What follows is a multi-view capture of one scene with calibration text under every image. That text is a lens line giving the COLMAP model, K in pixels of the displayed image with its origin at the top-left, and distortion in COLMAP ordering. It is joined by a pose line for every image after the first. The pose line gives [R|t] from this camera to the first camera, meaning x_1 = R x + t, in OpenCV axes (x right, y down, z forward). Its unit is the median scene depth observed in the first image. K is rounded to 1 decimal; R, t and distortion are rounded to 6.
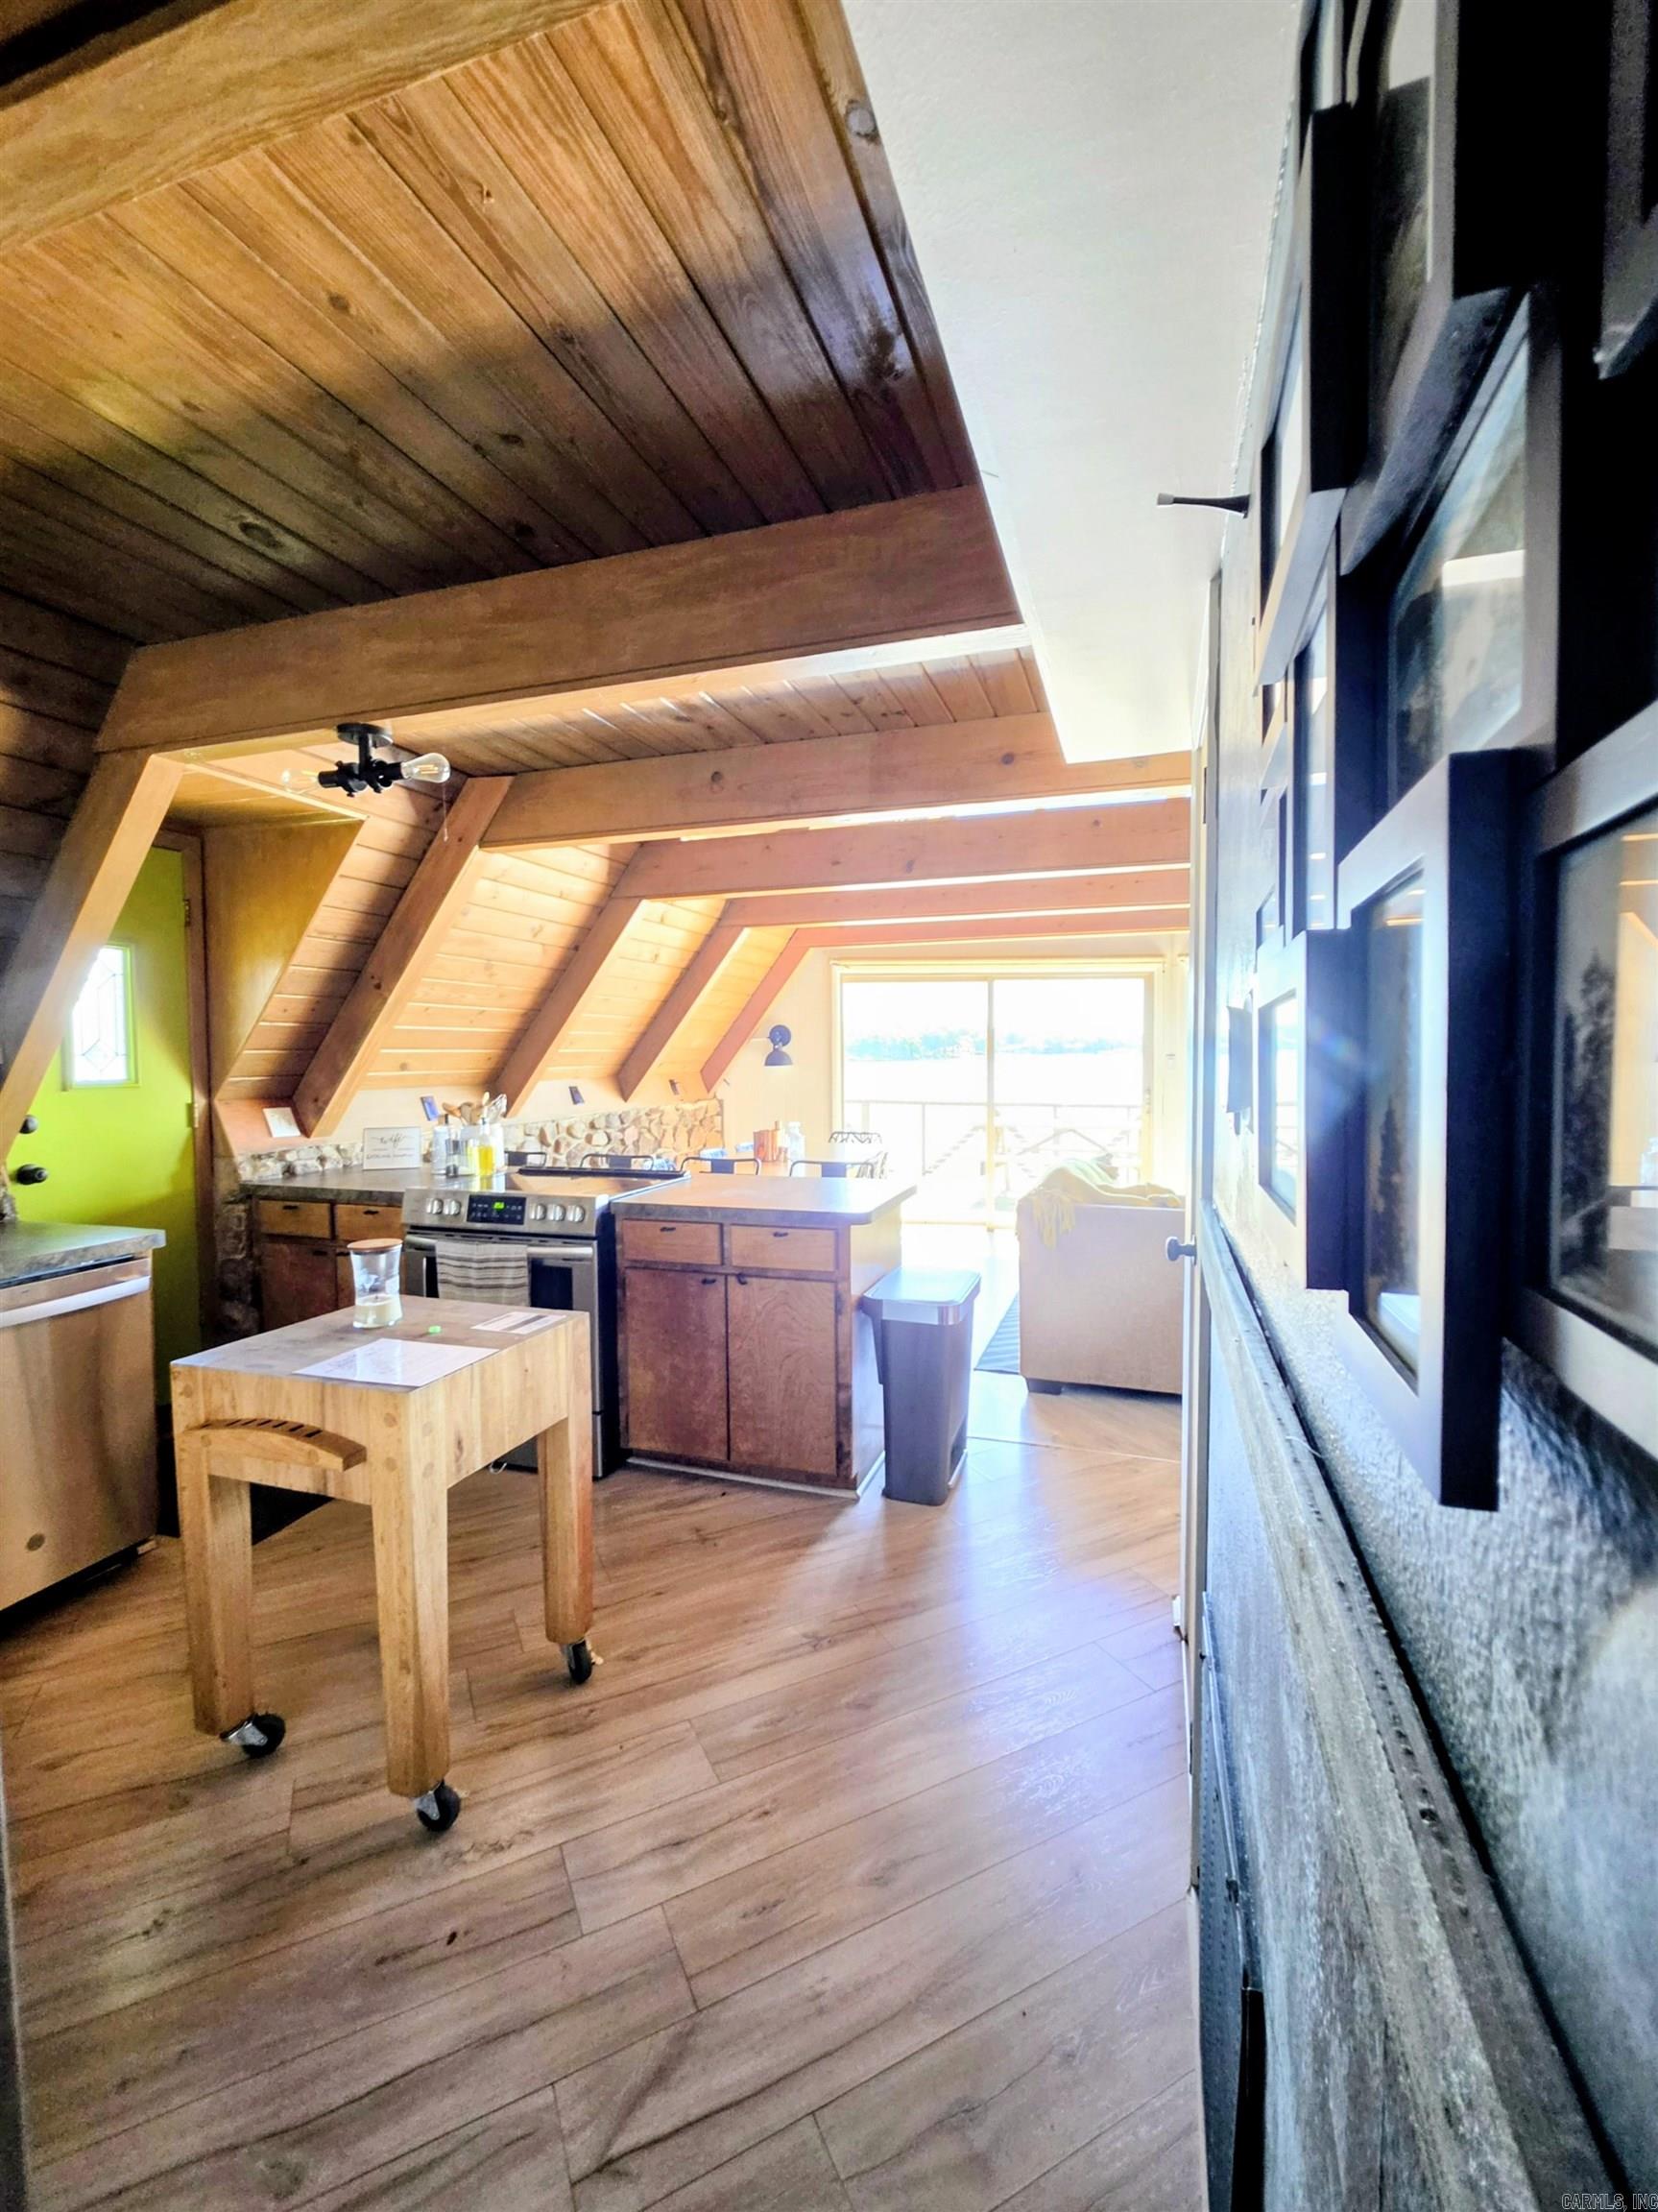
lens RADIAL K [[909.5, 0, 807.4], [0, 909.5, 1101.4], [0, 0, 1]] dist [-0.002356, -0.000082]
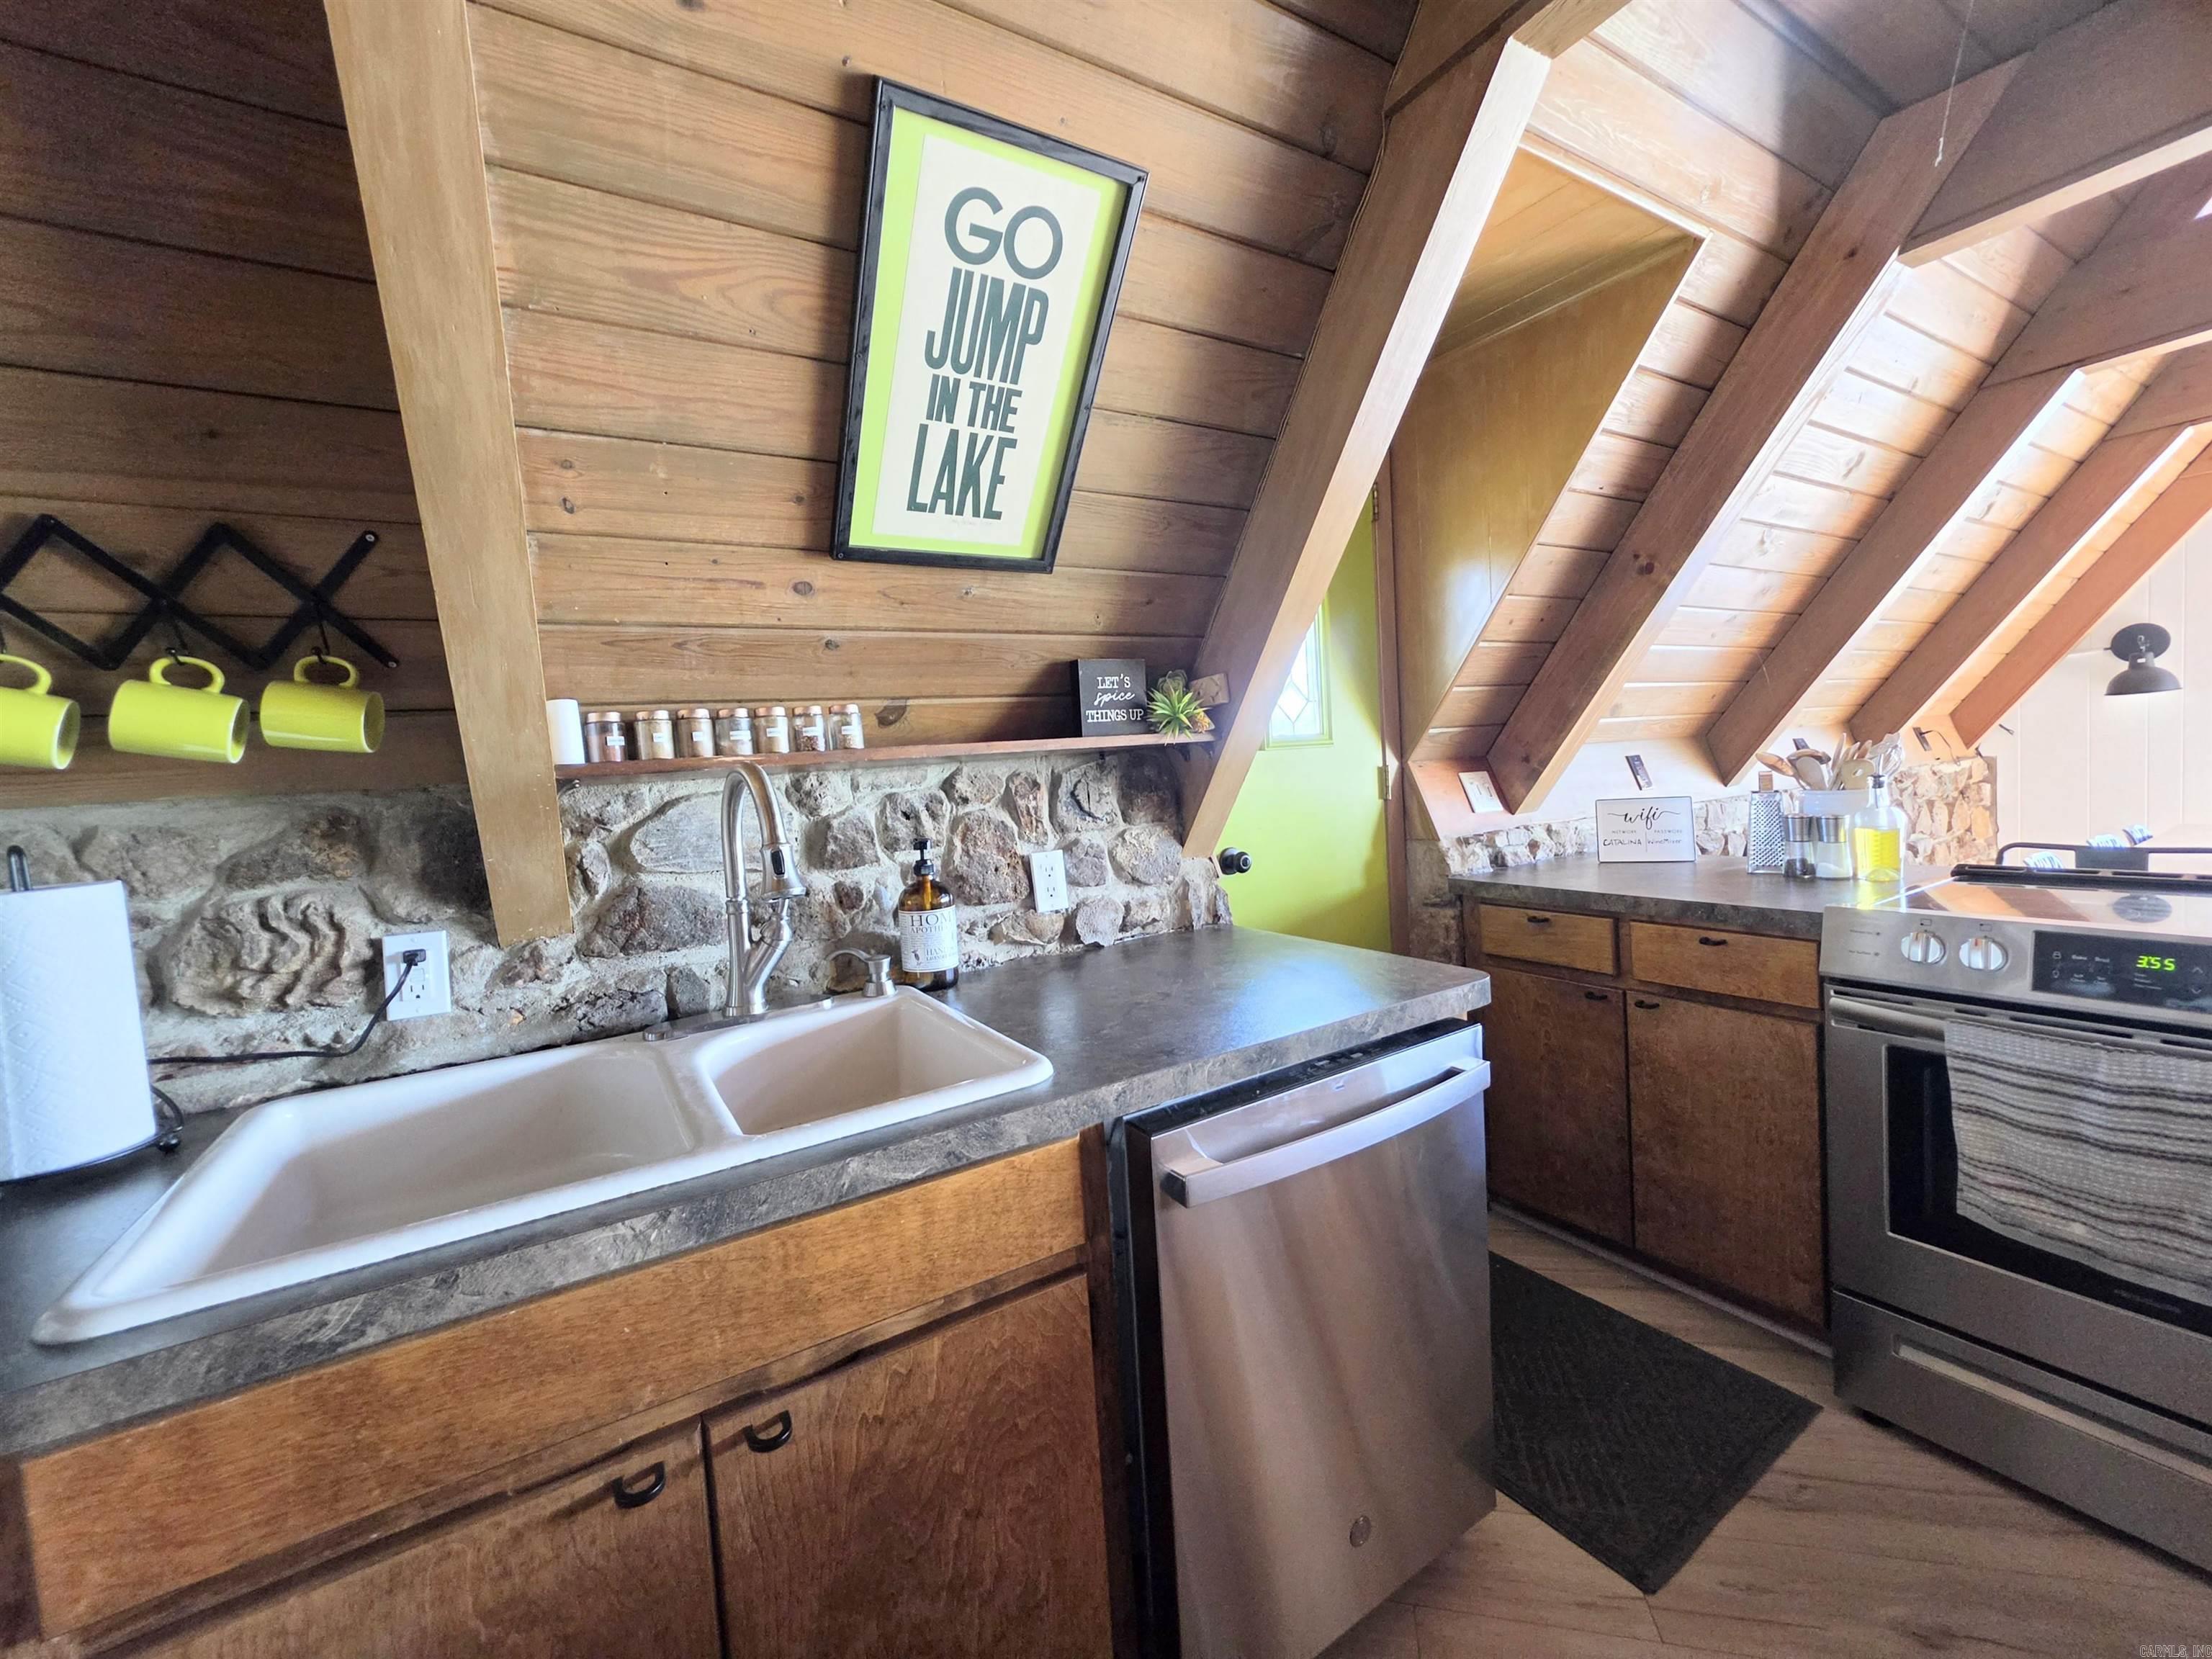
lens RADIAL K [[909.5, 0, 1111.2], [0, 909.5, 816.2], [0, 0, 1]] dist [-0.002356, -0.000082]
pose [[0.760181, -0.003893, -0.649700, -0.362266], [0.026504, 0.999335, 0.025023, 0.017508], [0.649170, -0.036242, 0.759779, 0.296532]]
